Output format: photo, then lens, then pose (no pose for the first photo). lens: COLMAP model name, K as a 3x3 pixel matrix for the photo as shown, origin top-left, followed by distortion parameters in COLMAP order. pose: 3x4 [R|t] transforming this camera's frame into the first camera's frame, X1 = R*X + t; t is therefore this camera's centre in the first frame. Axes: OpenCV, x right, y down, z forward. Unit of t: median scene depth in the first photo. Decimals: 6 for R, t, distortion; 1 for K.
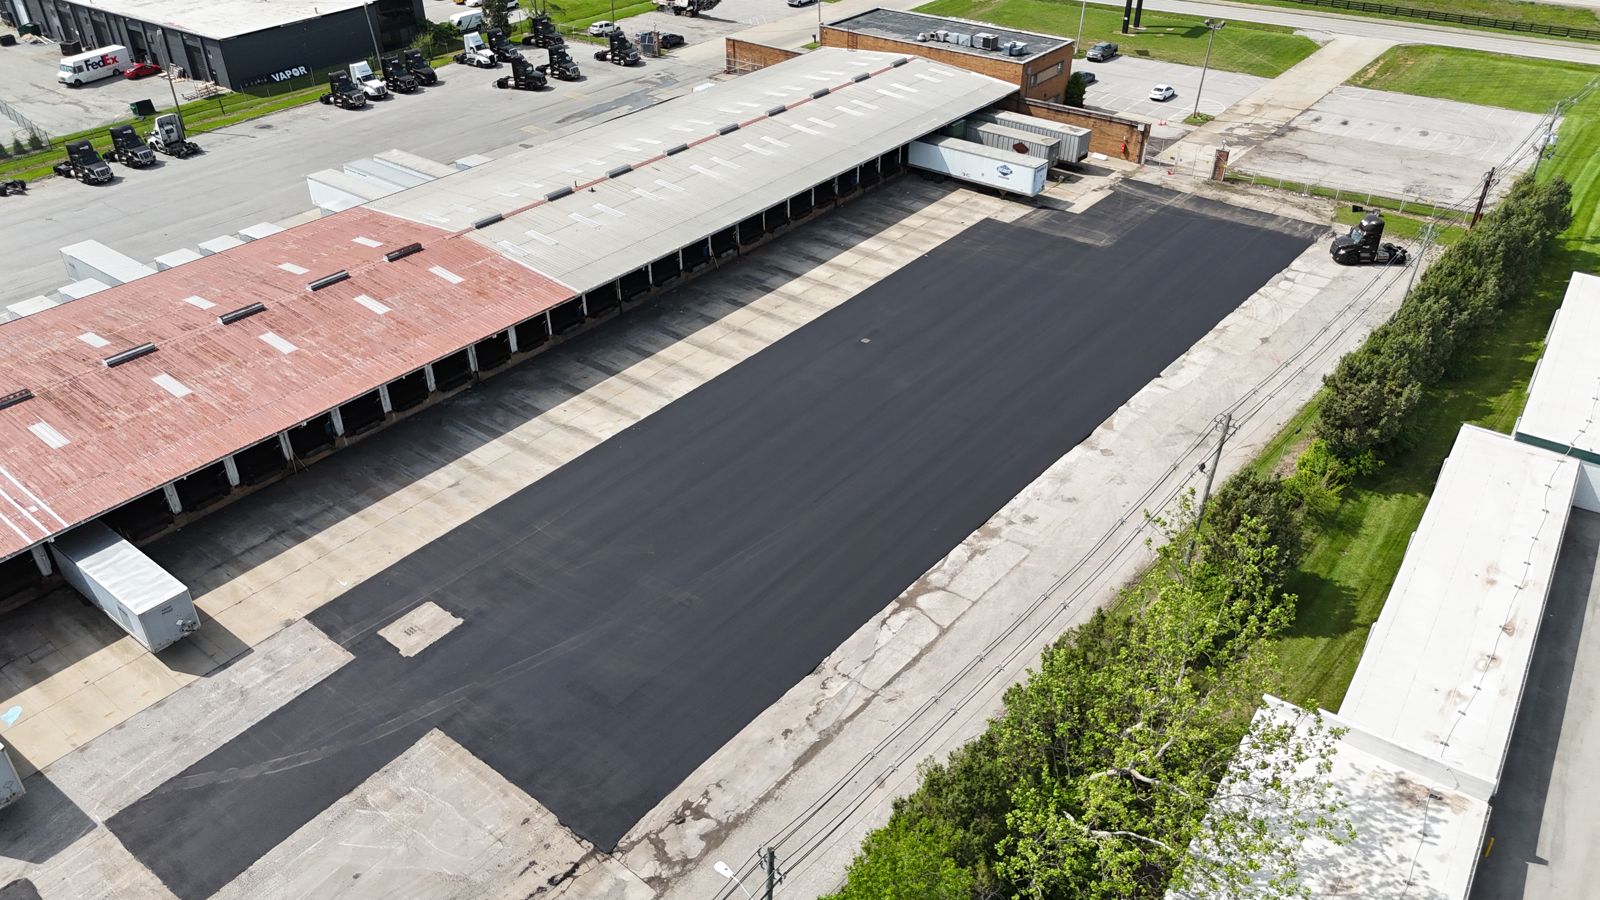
lens RADIAL K [[1189.3, 0, 800.0], [0, 1189.3, 450.0], [0, 0, 1]] dist [0.077513, -0.088130]
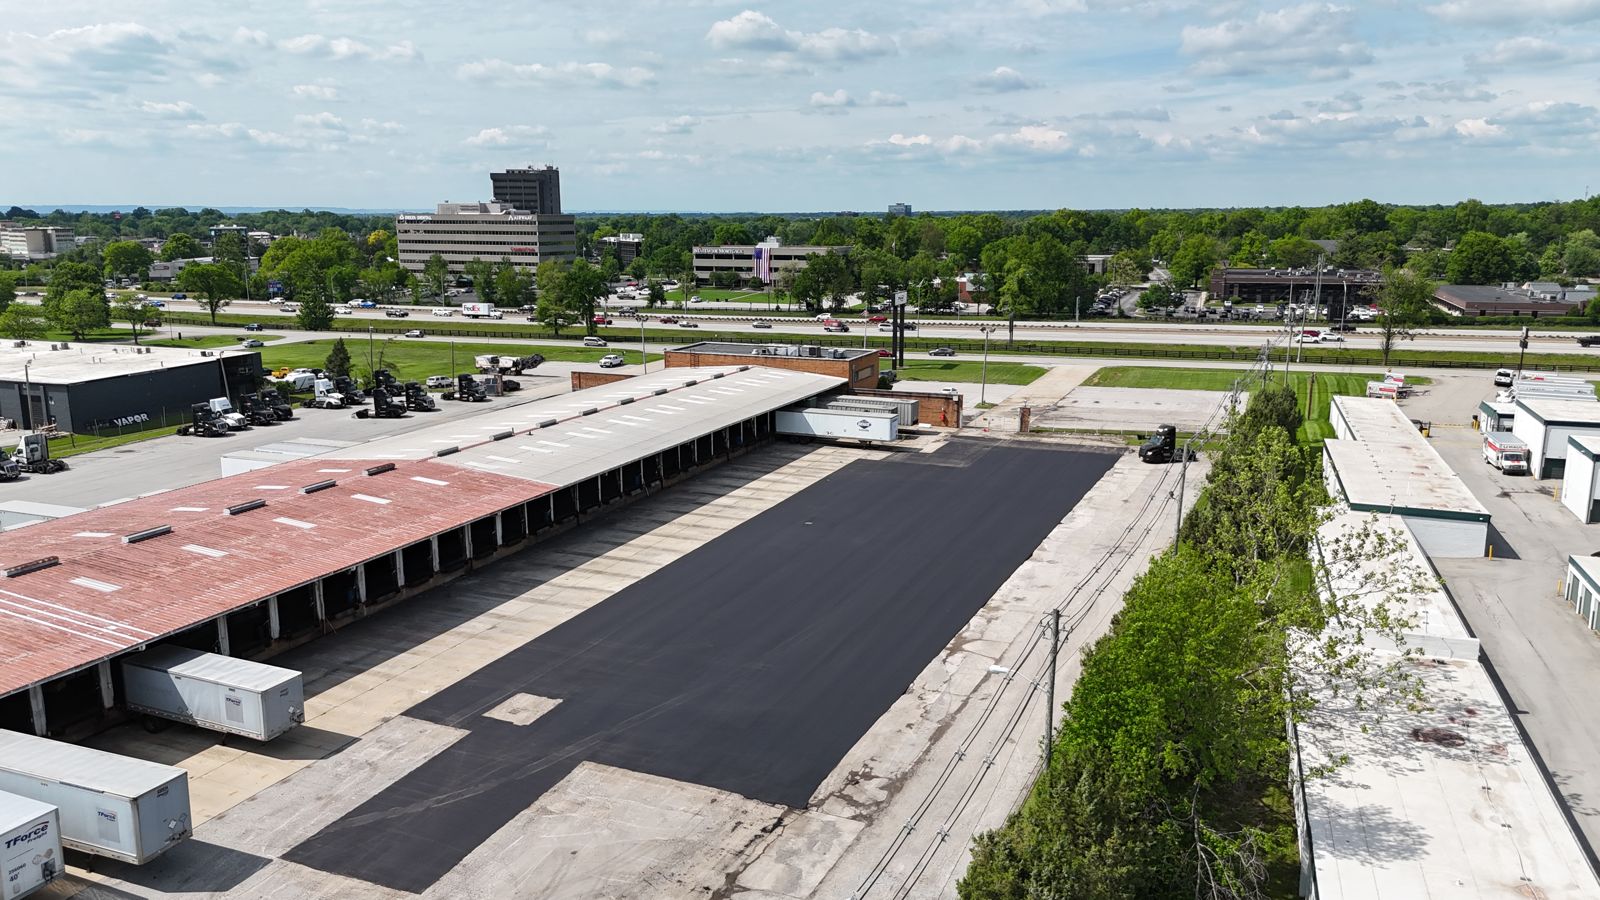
lens RADIAL K [[1189.3, 0, 800.0], [0, 1189.3, 450.0], [0, 0, 1]] dist [0.077513, -0.088130]
pose [[0.964760, -0.050391, 0.258263, -0.246195], [0.141784, 0.926375, -0.348893, 0.240827], [-0.221667, 0.373215, 0.900874, -0.039968]]
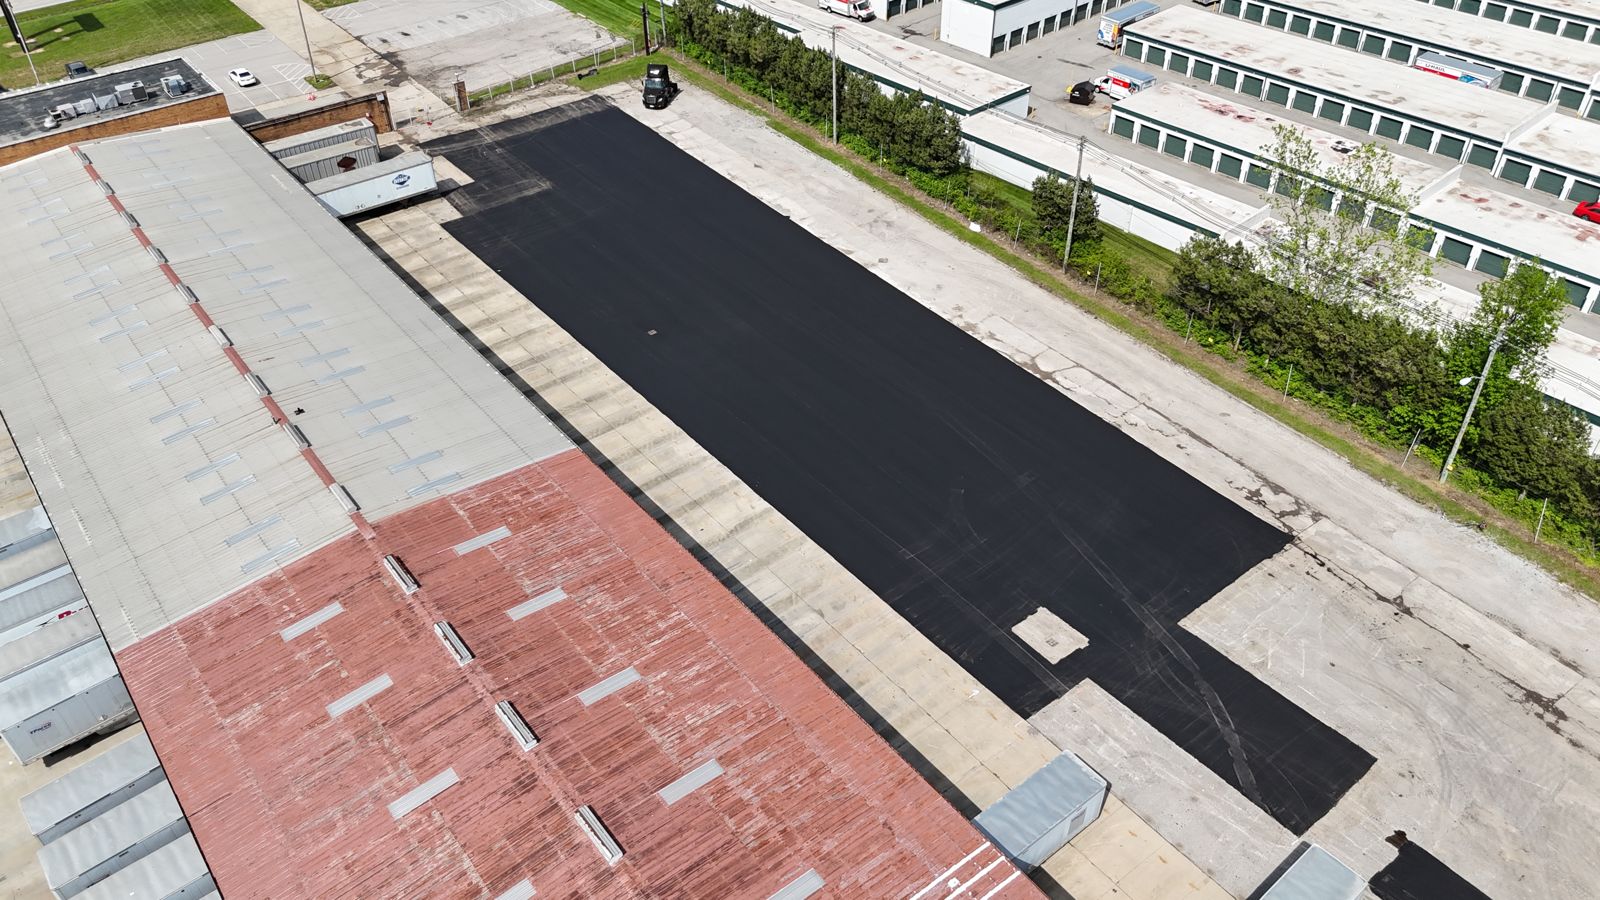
lens RADIAL K [[1189.3, 0, 800.0], [0, 1189.3, 450.0], [0, 0, 1]] dist [0.077513, -0.088130]
pose [[0.224877, -0.608757, 0.760819, -0.780618], [0.537600, 0.728734, 0.424185, -0.395910], [-0.812660, 0.313626, 0.491143, 0.433587]]
